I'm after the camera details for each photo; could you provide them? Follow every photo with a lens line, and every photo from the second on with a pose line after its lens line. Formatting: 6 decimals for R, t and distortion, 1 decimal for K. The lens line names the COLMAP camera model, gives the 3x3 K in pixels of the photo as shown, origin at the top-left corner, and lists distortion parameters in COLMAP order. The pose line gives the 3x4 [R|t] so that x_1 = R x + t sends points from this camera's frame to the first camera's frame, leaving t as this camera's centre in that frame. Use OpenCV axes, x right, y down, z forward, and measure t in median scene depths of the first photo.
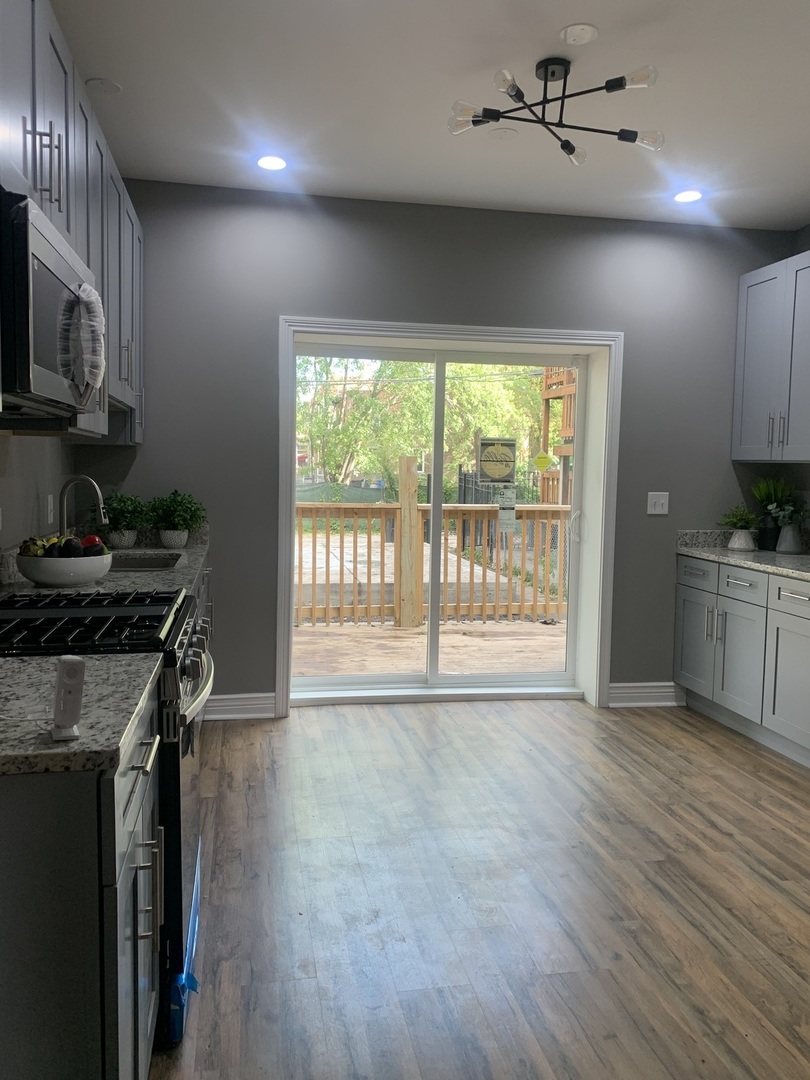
lens RADIAL K [[791.6, 0, 410.0], [0, 791.6, 531.1], [0, 0, 1]] dist [0.005220, -0.022431]
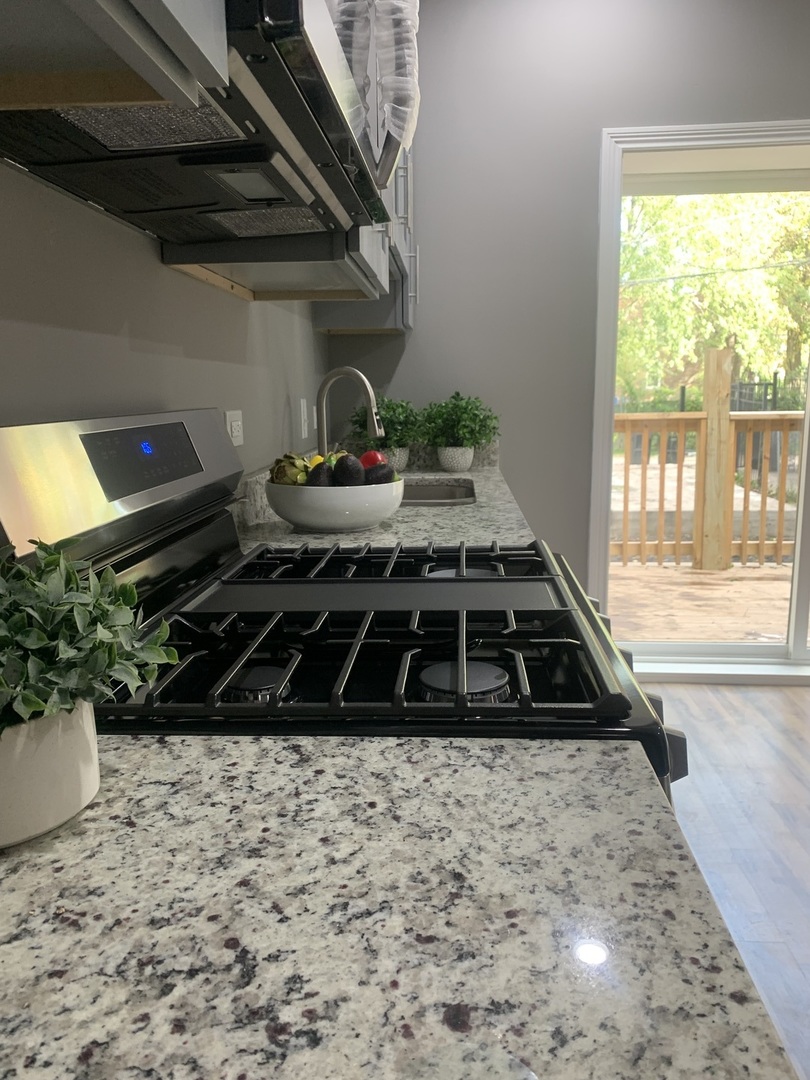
lens RADIAL K [[791.6, 0, 399.7], [0, 791.6, 541.6], [0, 0, 1]] dist [0.005220, -0.022431]
pose [[0.959309, 0.015581, -0.281930, -0.137321], [0.014906, 0.994289, 0.105671, 0.007581], [0.281966, -0.105573, 0.953598, 0.268082]]
